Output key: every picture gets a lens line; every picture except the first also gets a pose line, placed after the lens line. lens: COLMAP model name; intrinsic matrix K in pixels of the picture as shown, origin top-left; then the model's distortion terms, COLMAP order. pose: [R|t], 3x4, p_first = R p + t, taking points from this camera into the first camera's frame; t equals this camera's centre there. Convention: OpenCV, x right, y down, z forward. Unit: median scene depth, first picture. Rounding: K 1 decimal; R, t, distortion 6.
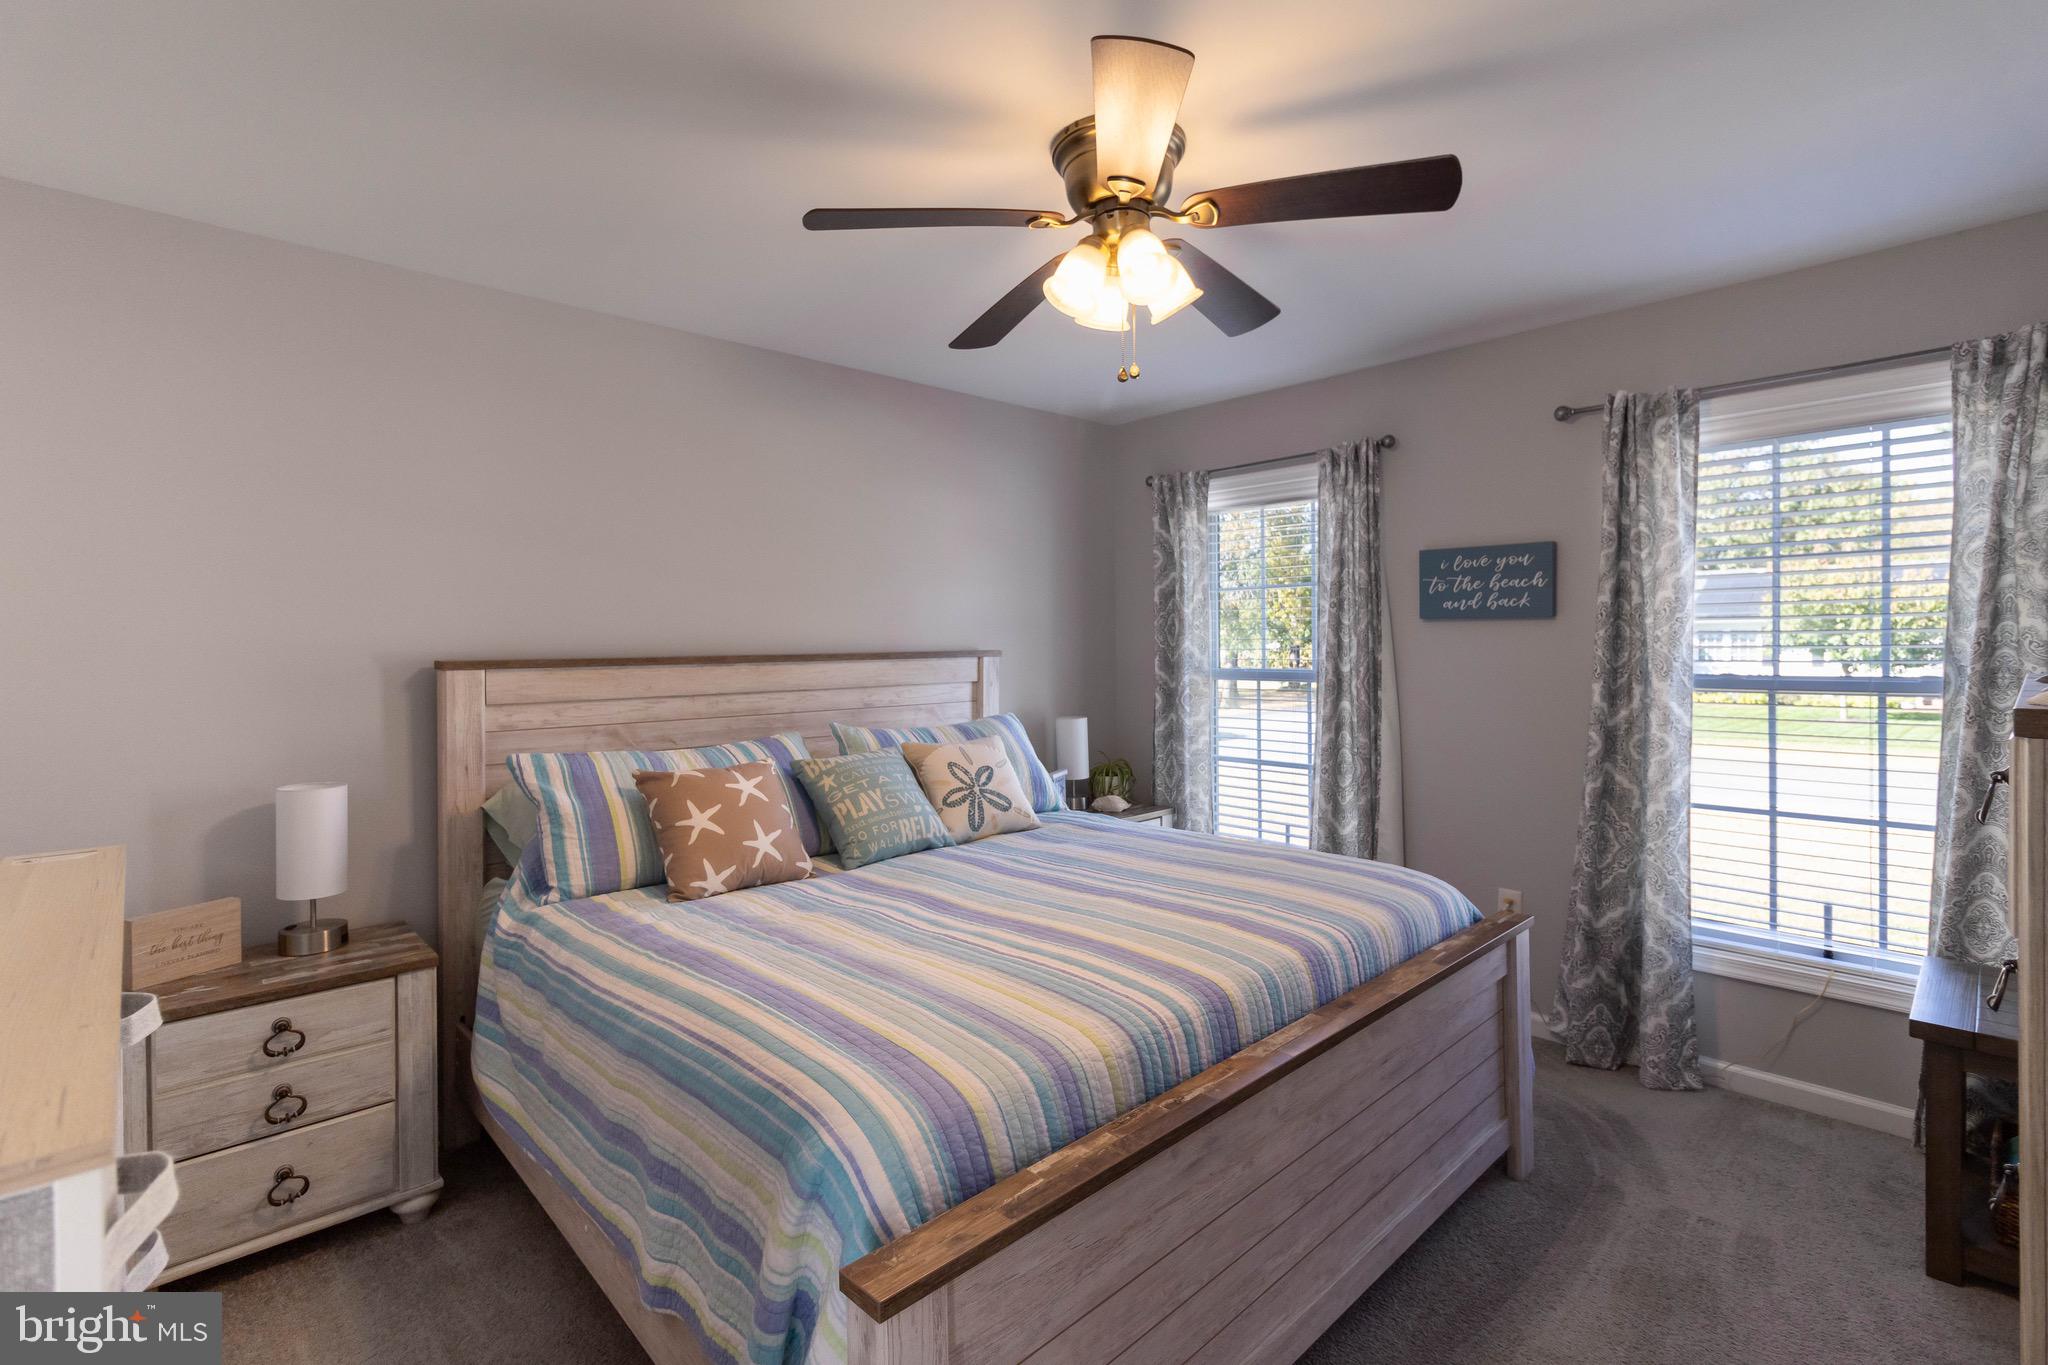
lens RADIAL K [[953.1, 0, 1029.9], [0, 953.1, 647.9], [0, 0, 1]] dist [-0.001612, -0.001542]
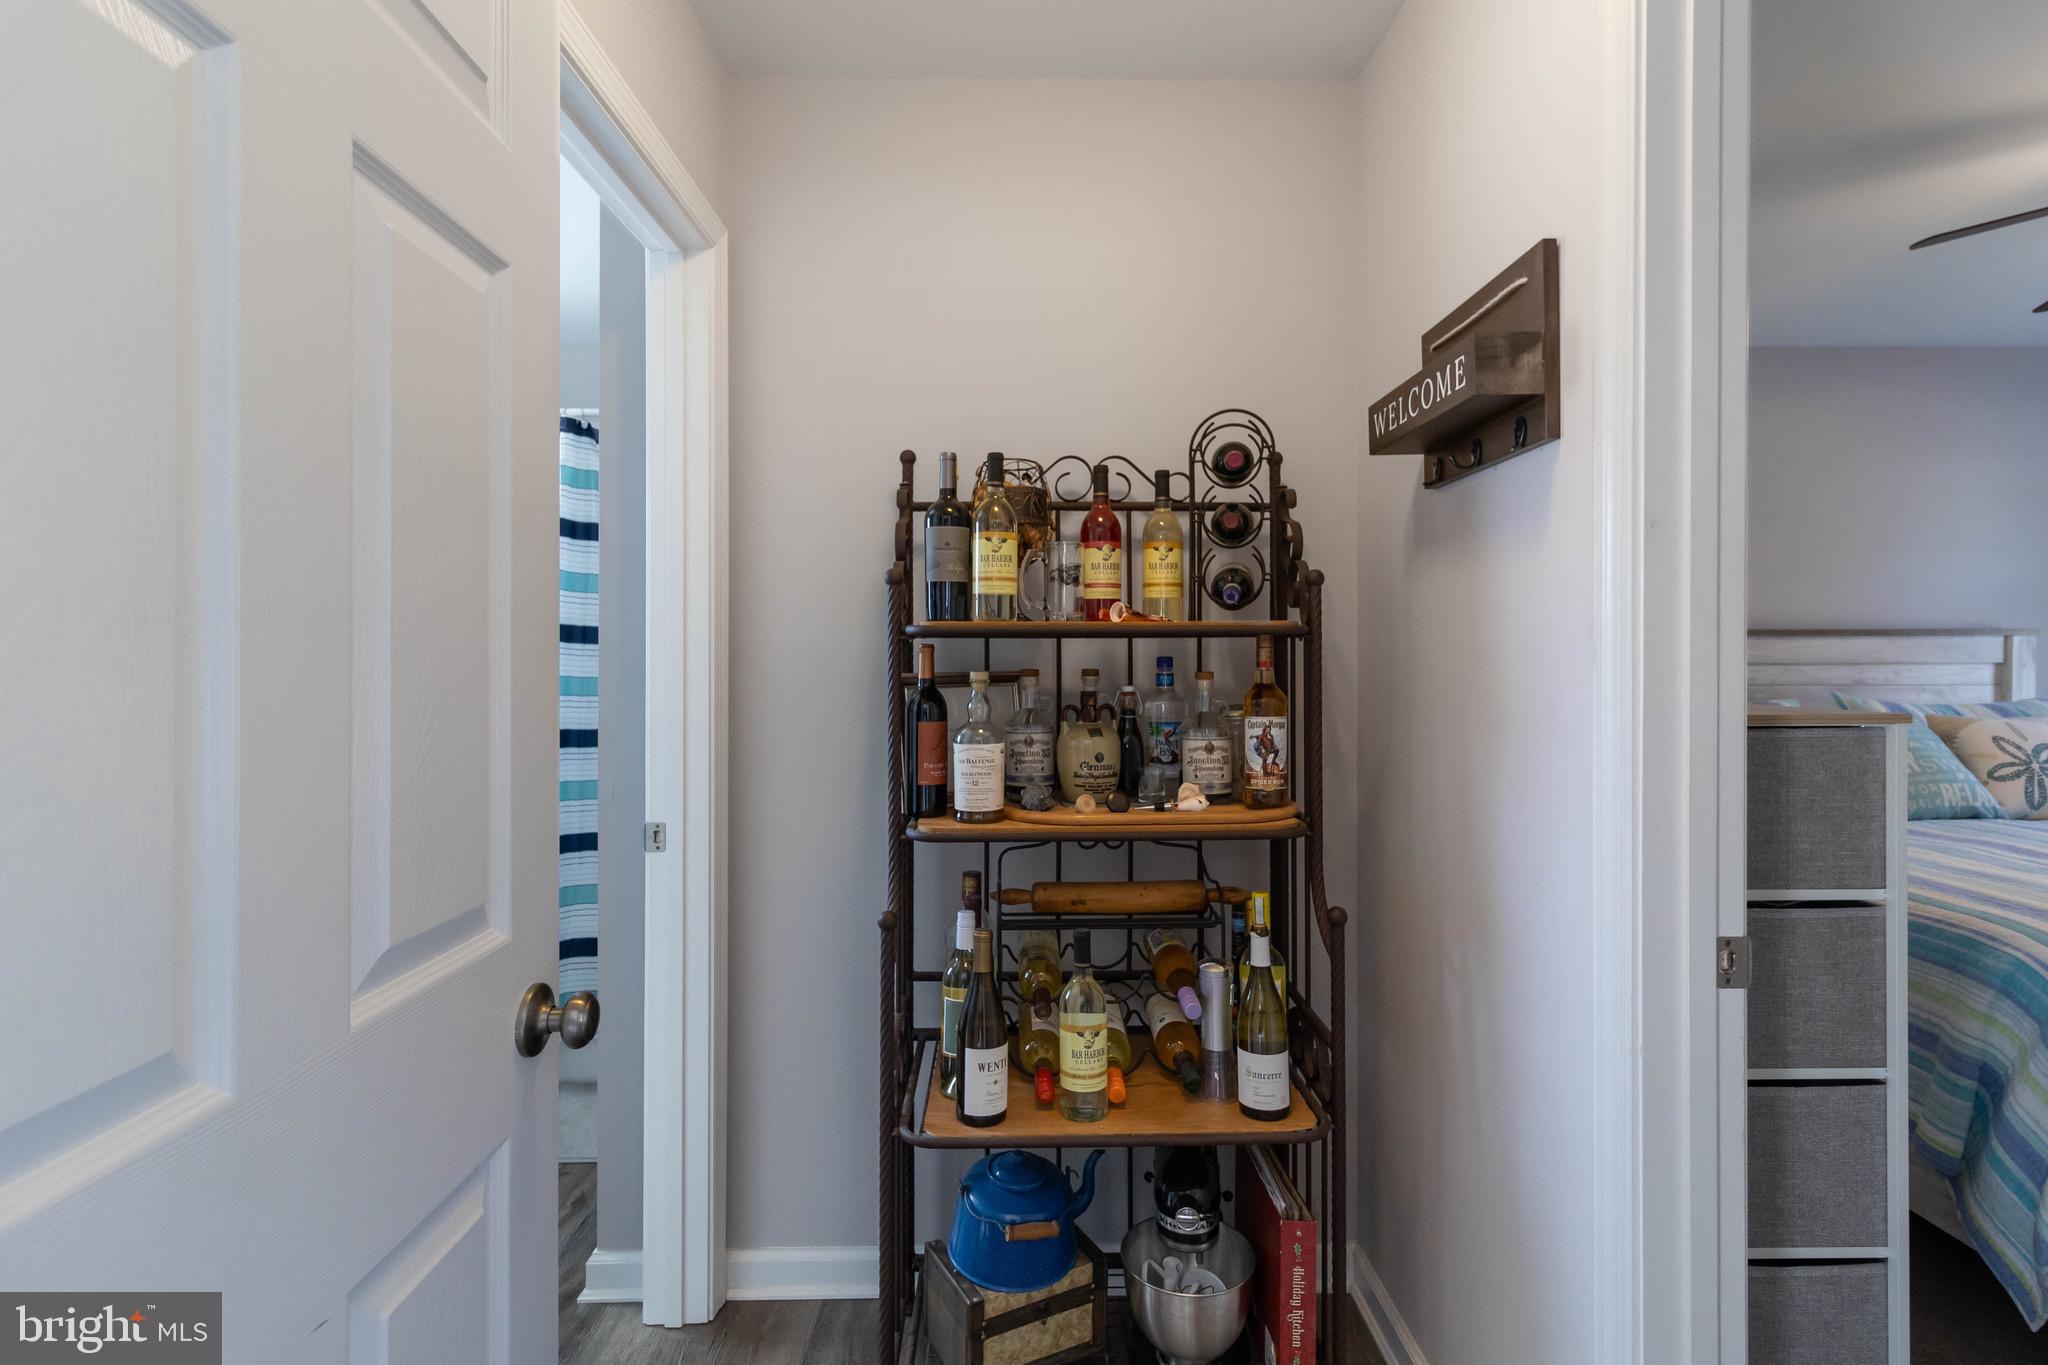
lens RADIAL K [[953.1, 0, 1029.9], [0, 953.1, 647.9], [0, 0, 1]] dist [-0.001612, -0.001542]
pose [[0.717610, 0.001503, -0.696444, -0.117274], [-0.008739, 0.999938, -0.006847, 0.045871], [0.696391, 0.011000, 0.717578, -0.385102]]
